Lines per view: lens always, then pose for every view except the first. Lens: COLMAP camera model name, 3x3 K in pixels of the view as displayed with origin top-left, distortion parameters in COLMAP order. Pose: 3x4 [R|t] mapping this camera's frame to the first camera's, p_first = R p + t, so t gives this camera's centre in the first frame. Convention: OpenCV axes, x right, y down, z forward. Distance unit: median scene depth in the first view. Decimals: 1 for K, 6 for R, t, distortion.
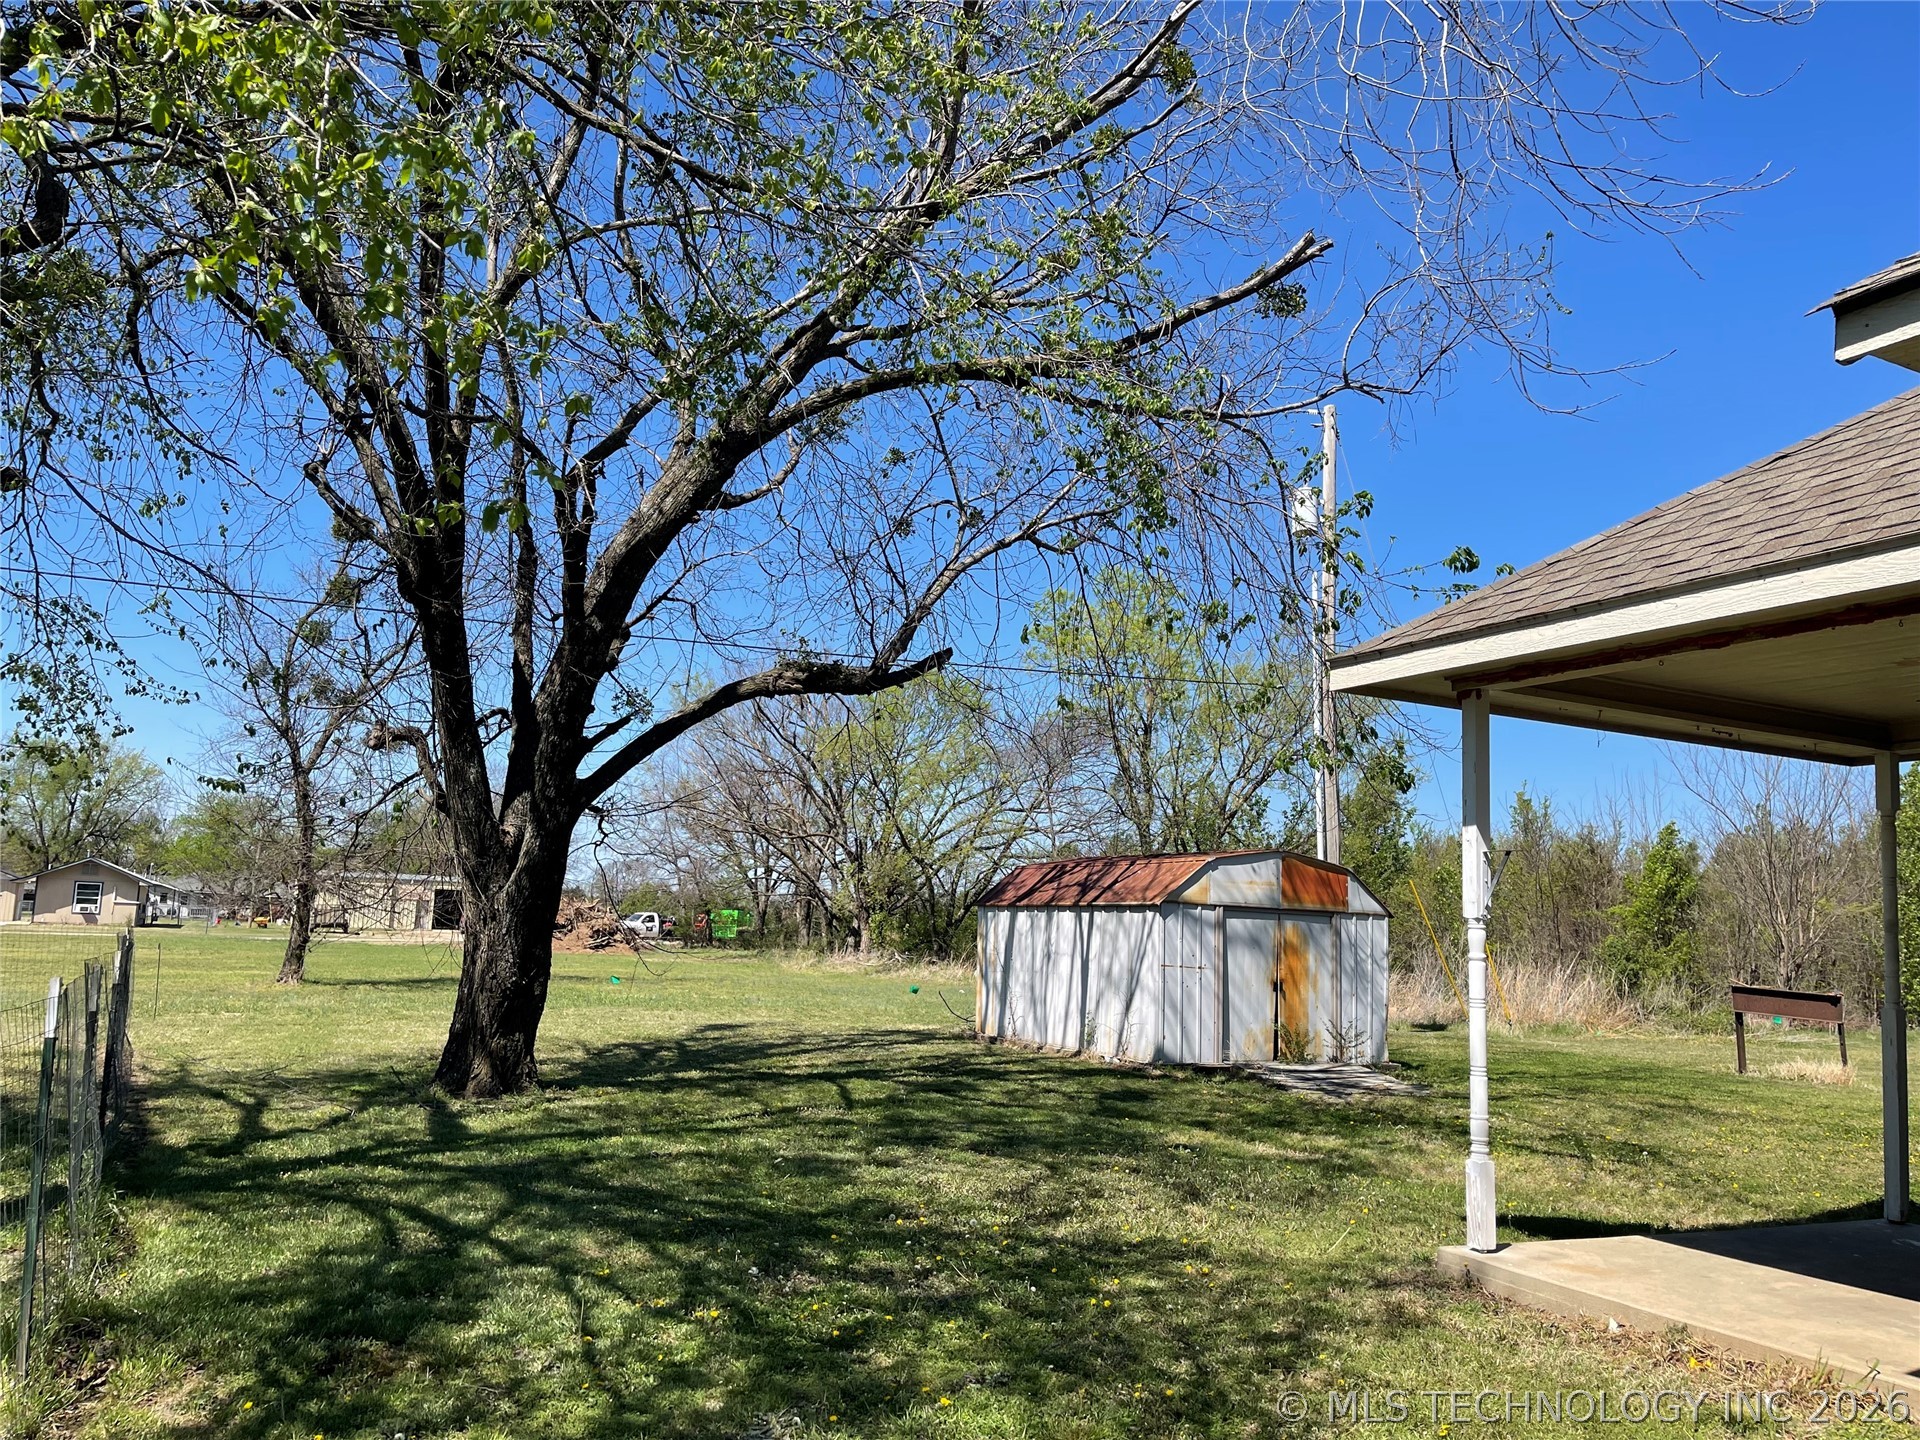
lens RADIAL K [[1418.7, 0, 960.0], [0, 1418.7, 720.0], [0, 0, 1]] dist [-0.000651, 0.001161]
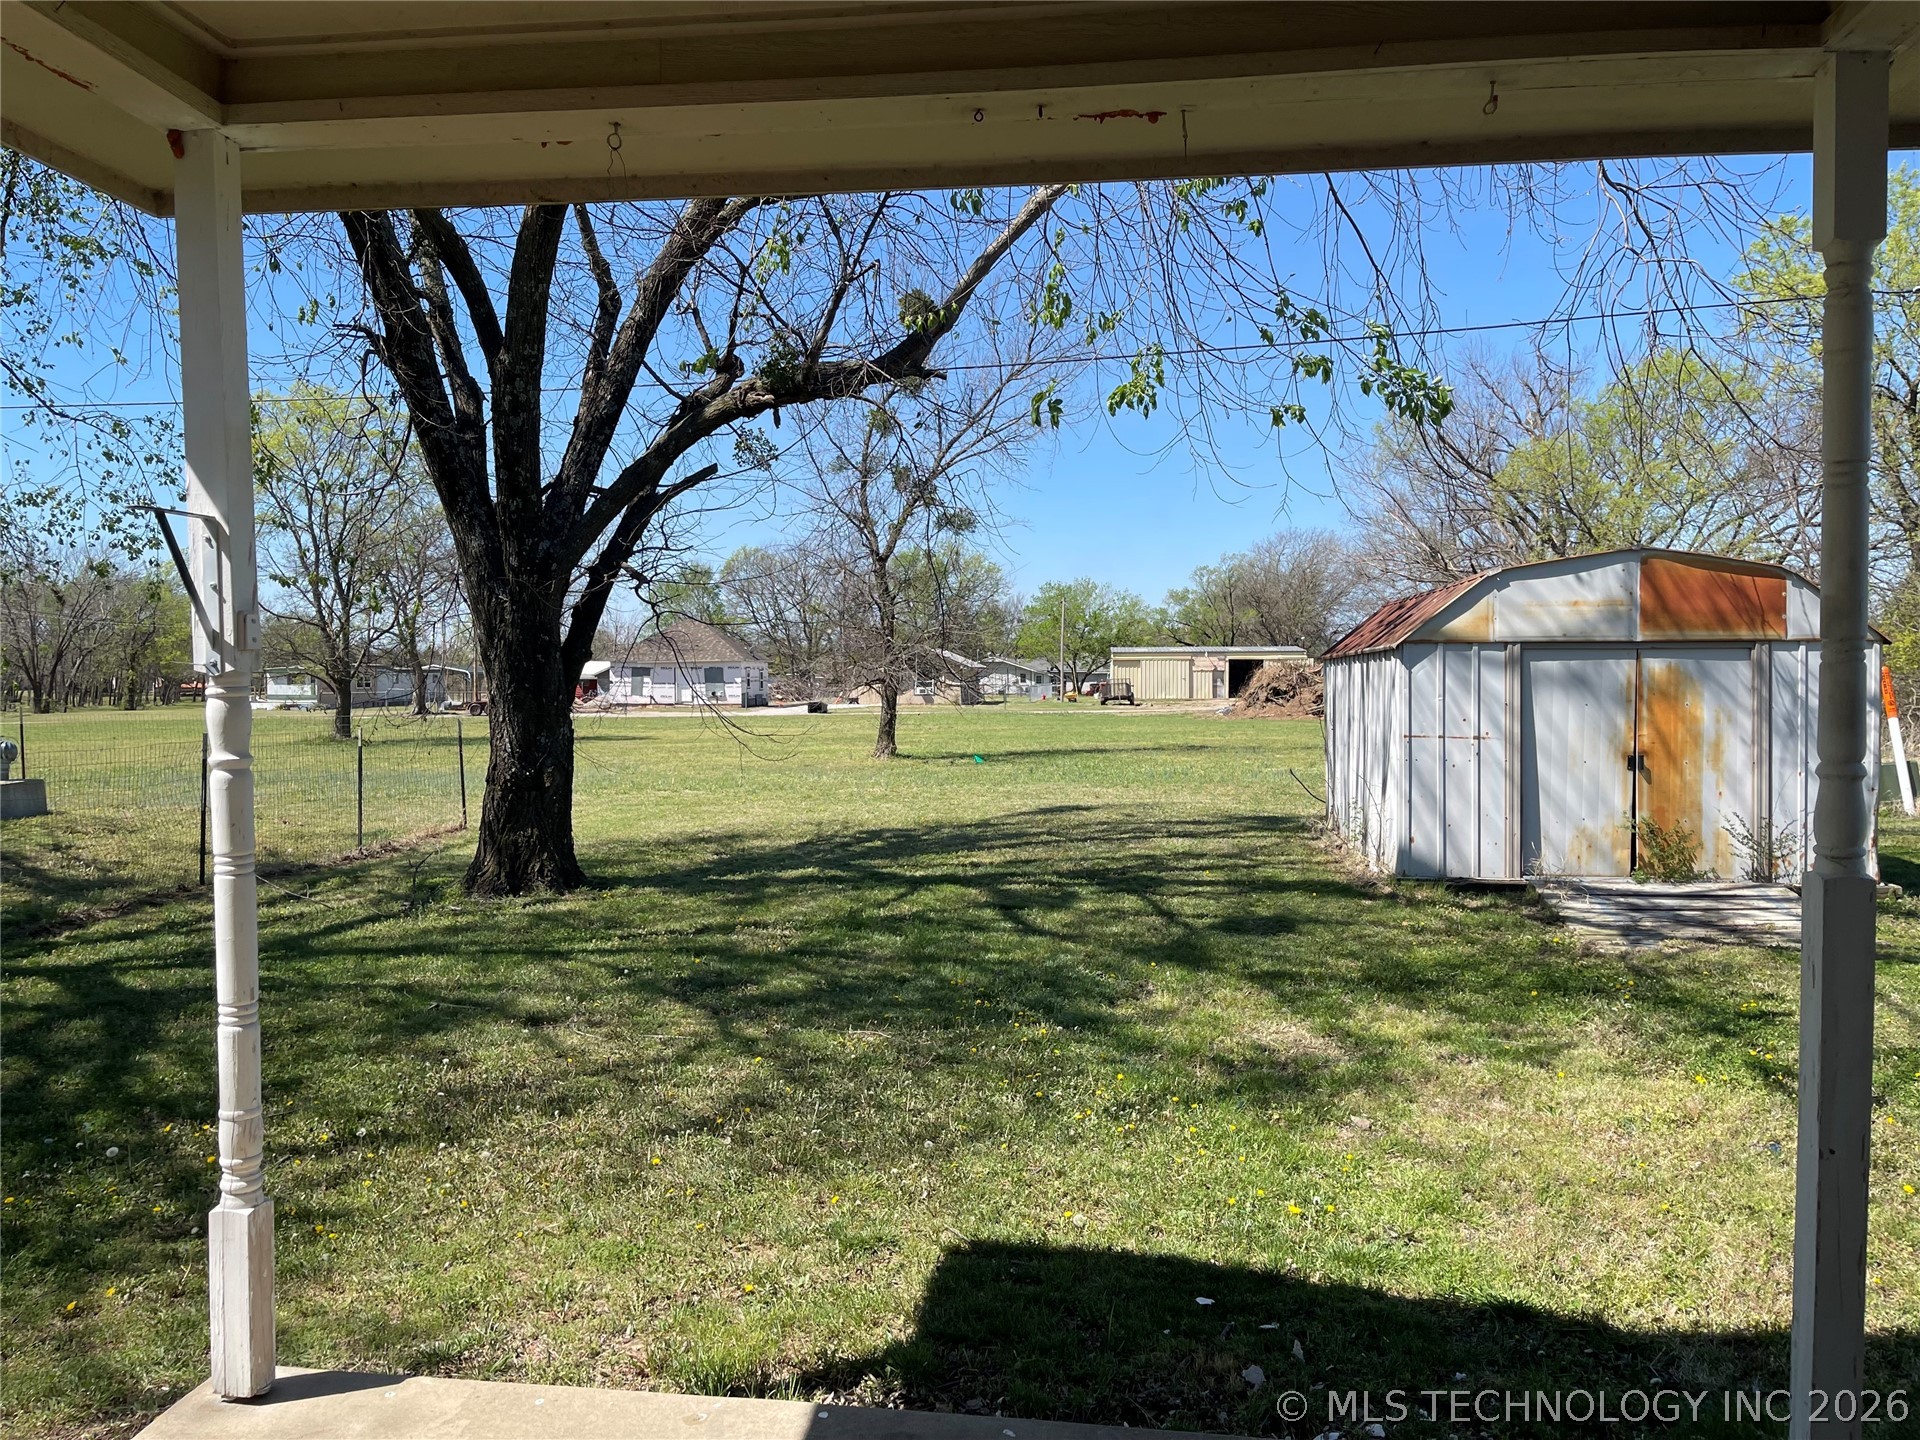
lens RADIAL K [[1418.7, 0, 960.0], [0, 1418.7, 720.0], [0, 0, 1]] dist [-0.000651, 0.001161]
pose [[0.814453, -0.021145, -0.579843, 0.346529], [0.115978, 0.985101, 0.126981, 0.053284], [0.568520, -0.170669, 0.804772, 0.316307]]
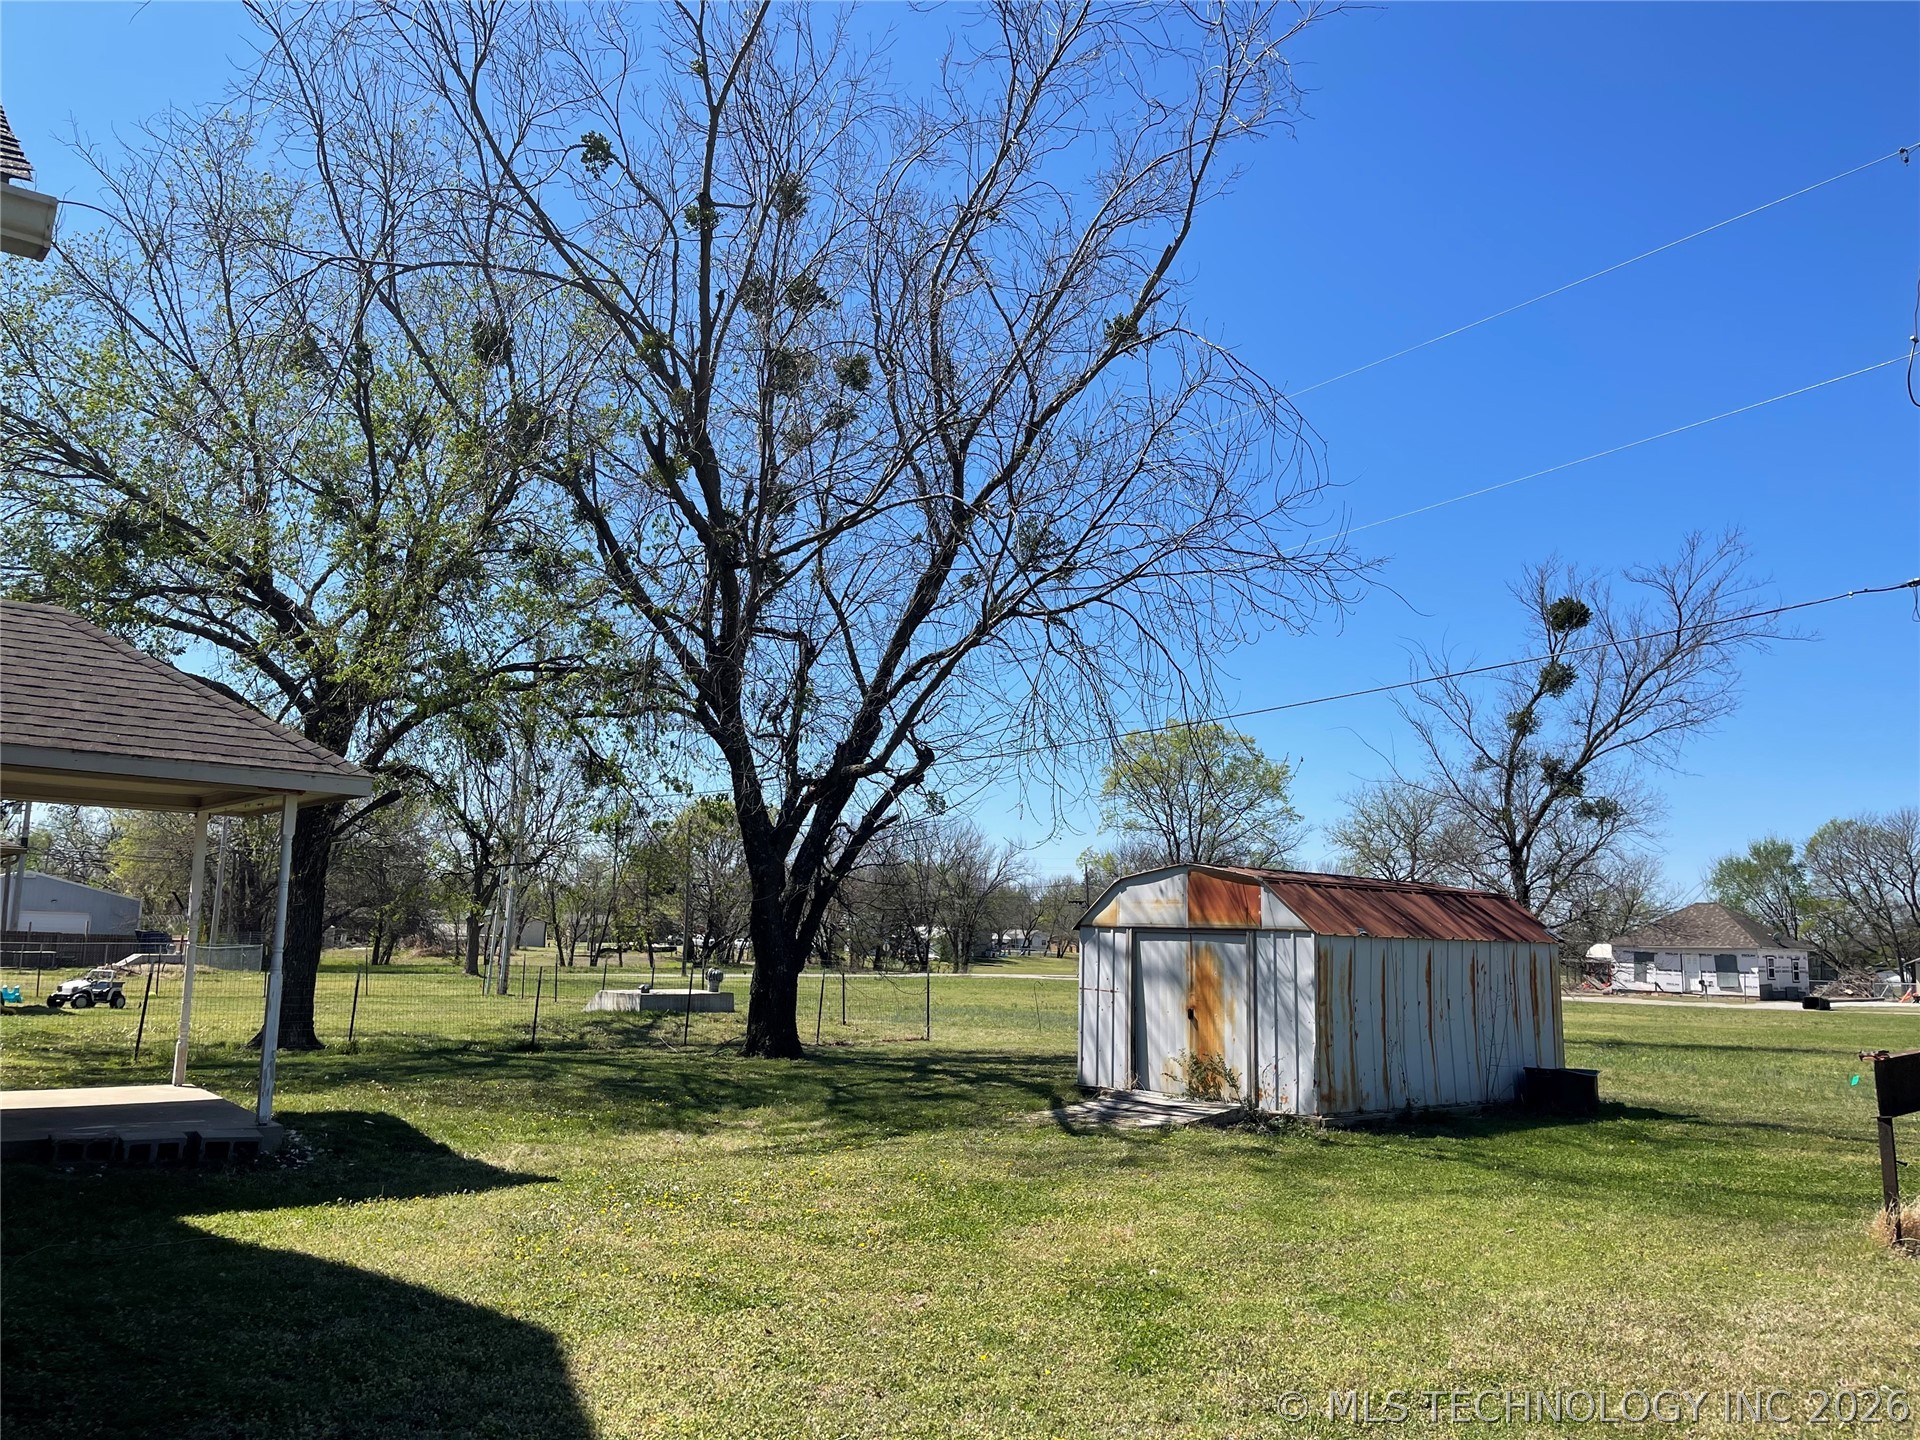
lens RADIAL K [[1418.7, 0, 960.0], [0, 1418.7, 720.0], [0, 0, 1]] dist [-0.000651, 0.001161]
pose [[0.188550, -0.185078, -0.964466, 1.110020], [0.122671, 0.978828, -0.163852, 0.134118], [0.974372, -0.087418, 0.207262, 0.683017]]
